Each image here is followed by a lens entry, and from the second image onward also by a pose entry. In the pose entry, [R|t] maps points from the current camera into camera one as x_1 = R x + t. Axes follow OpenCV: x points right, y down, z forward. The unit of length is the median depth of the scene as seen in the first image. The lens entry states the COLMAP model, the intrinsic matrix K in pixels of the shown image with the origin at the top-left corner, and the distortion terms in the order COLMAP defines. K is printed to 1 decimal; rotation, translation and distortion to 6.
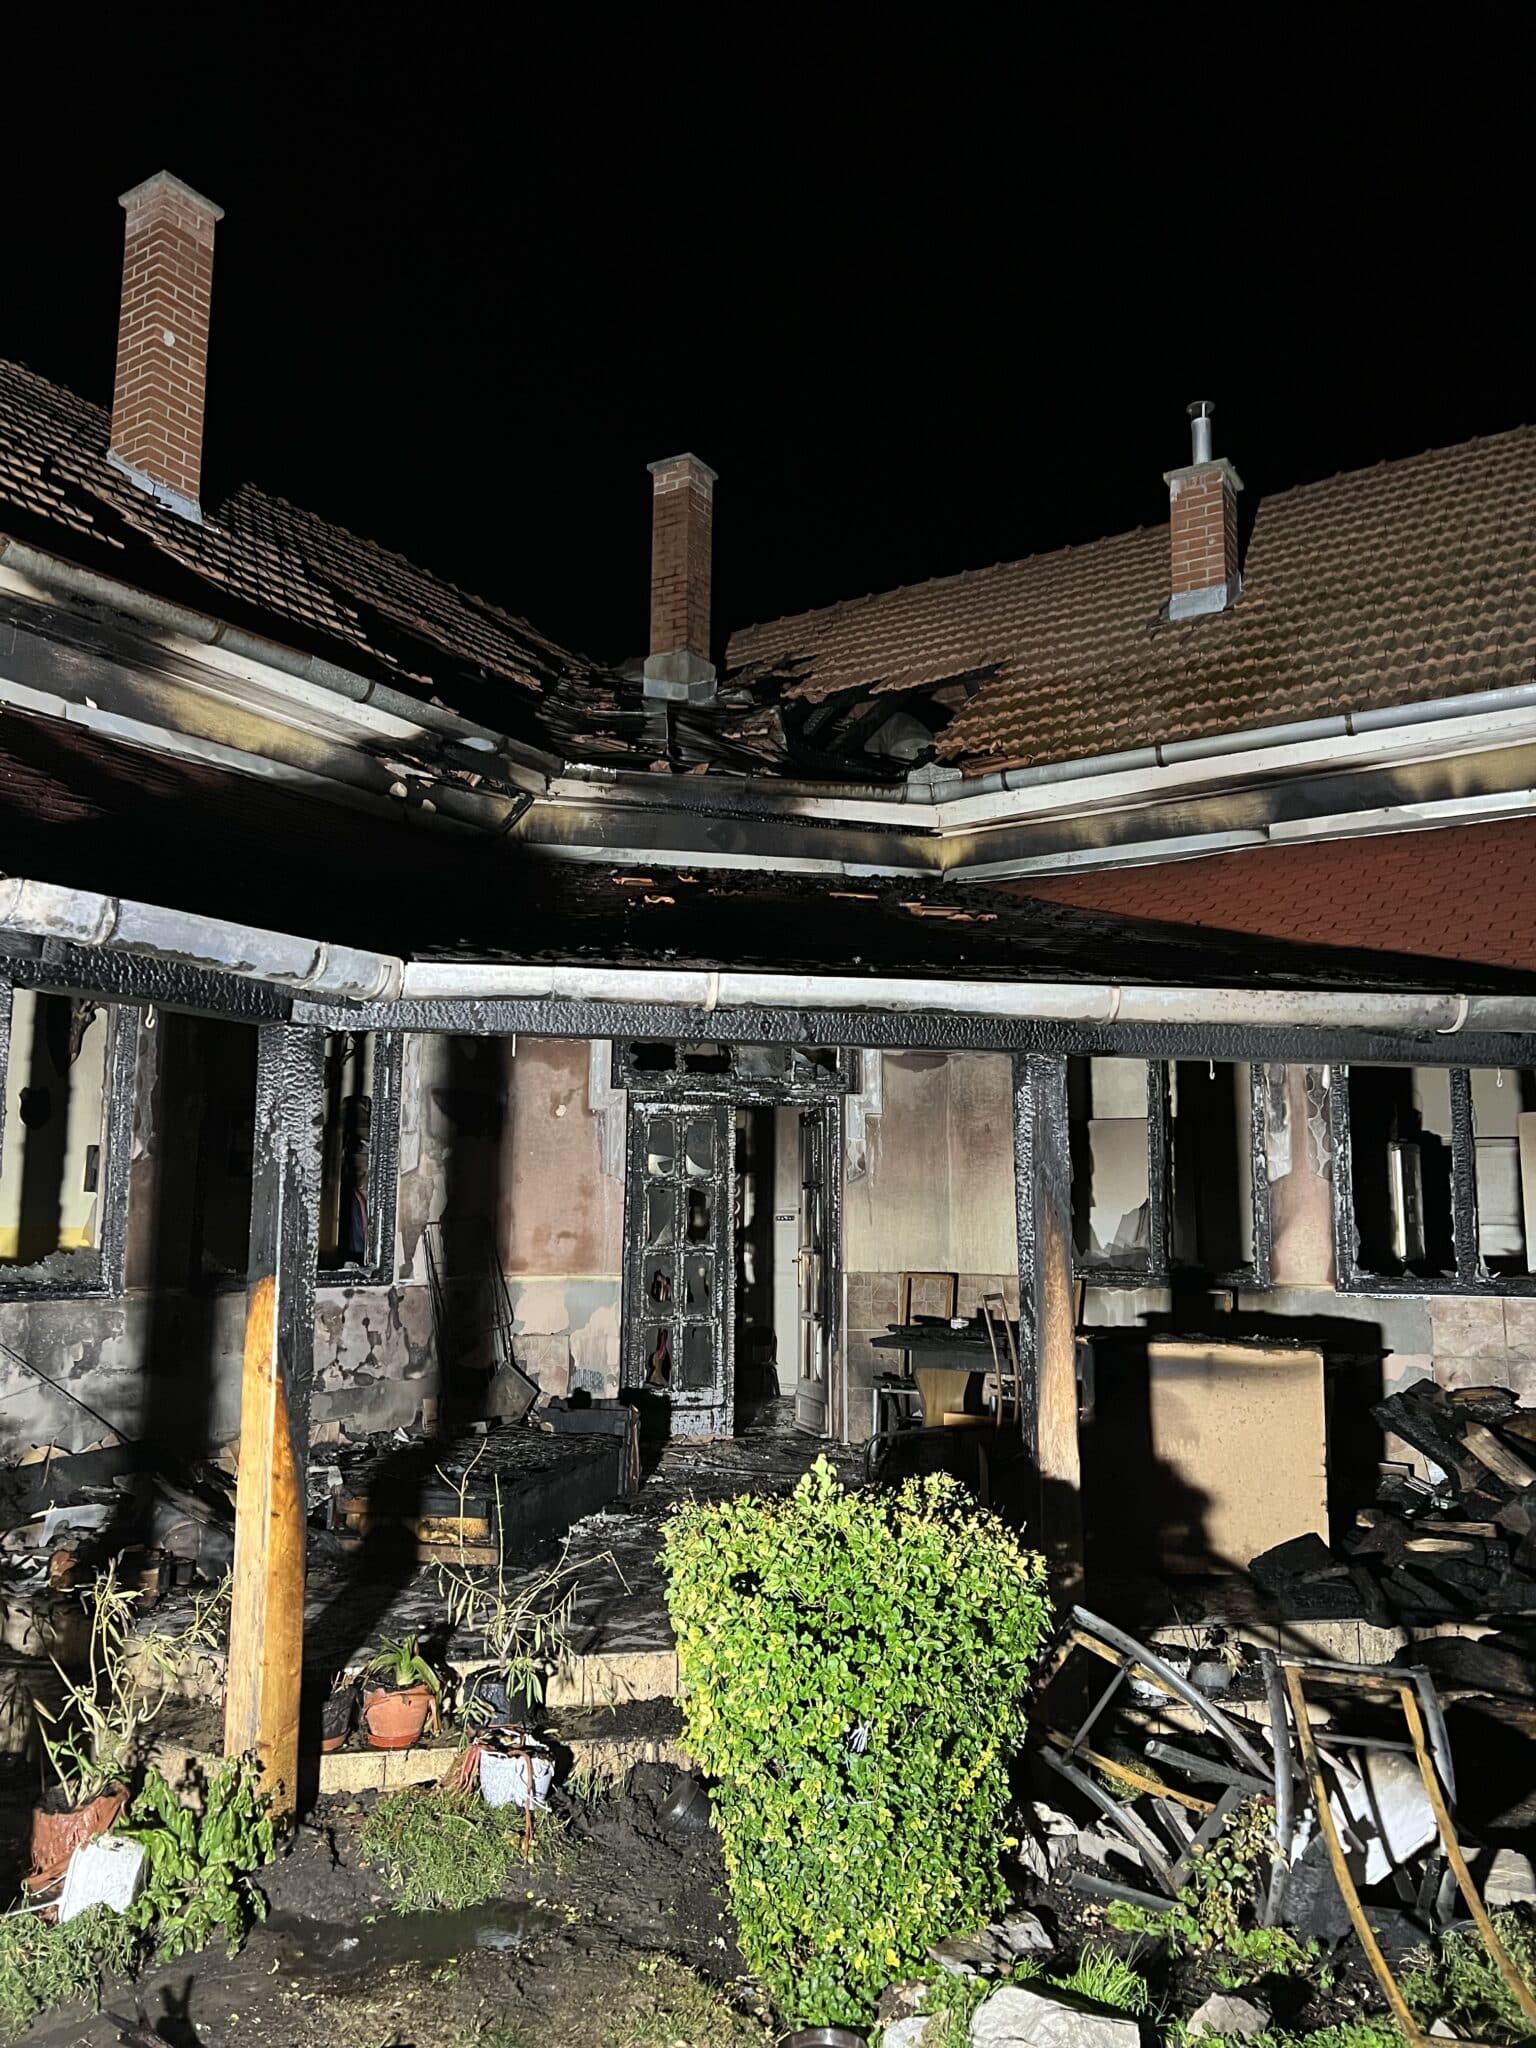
lens RADIAL K [[1542.3, 0, 745.9], [0, 1542.3, 1008.7], [0, 0, 1]] dist [0.048306, -0.054495]
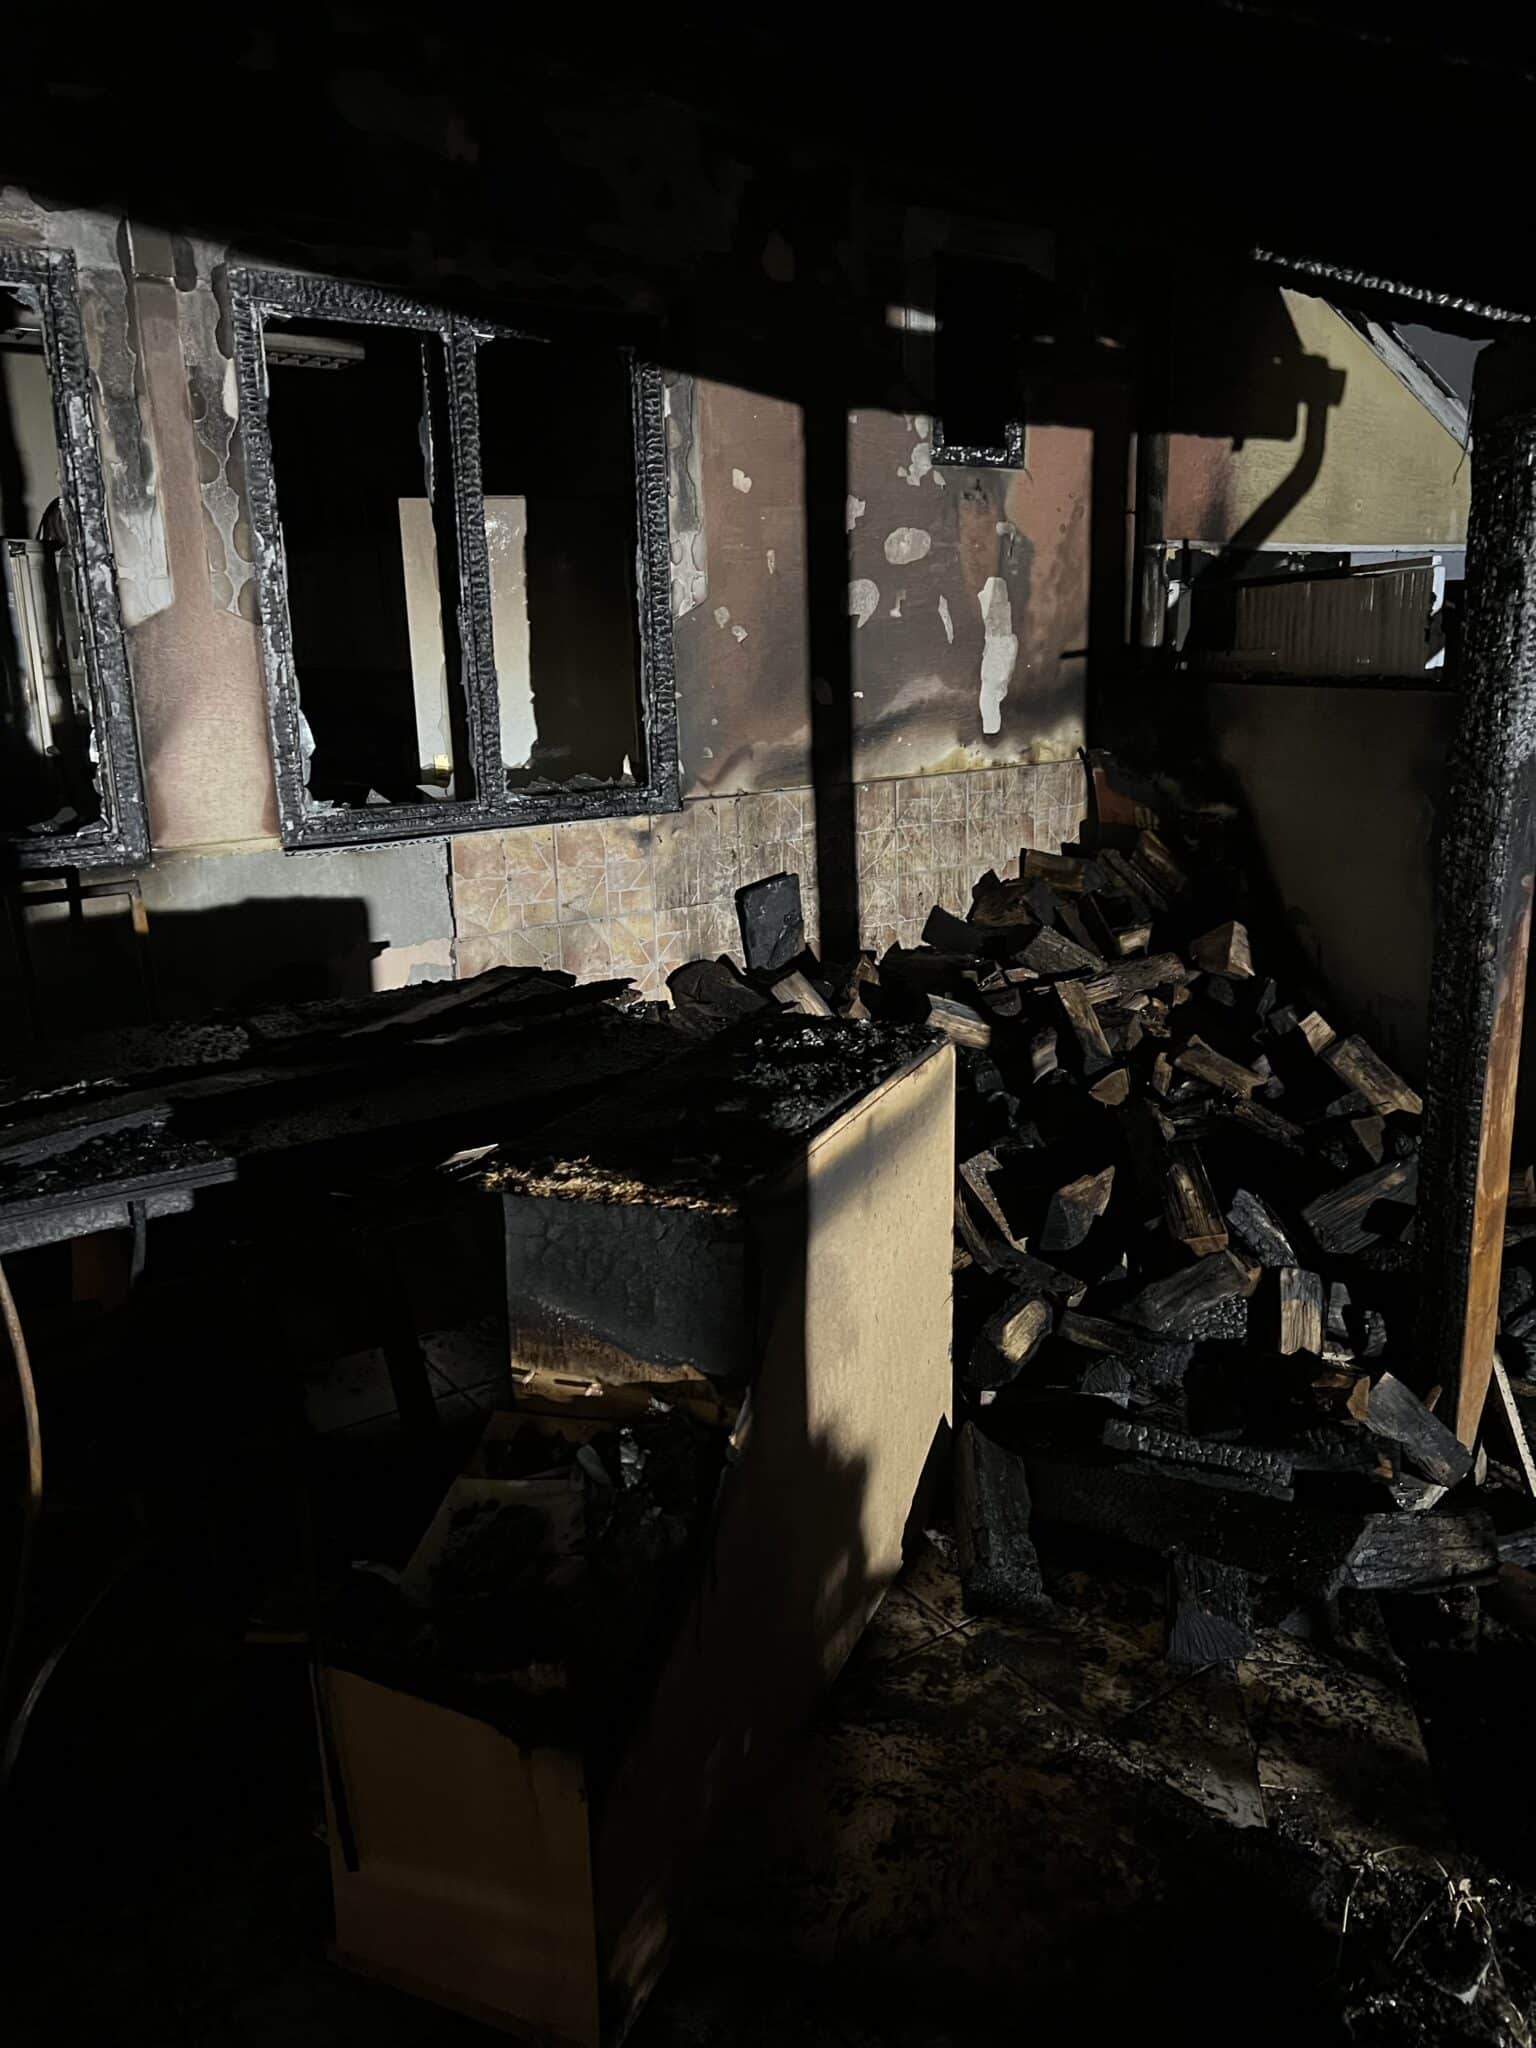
lens RADIAL K [[1542.3, 0, 770.5], [0, 1542.3, 1022.6], [0, 0, 1]] dist [0.048306, -0.054495]
pose [[0.363577, -0.244359, 0.898944, -0.042251], [-0.103916, 0.948322, 0.299810, 0.096797], [-0.925750, -0.202419, 0.319396, 0.969509]]
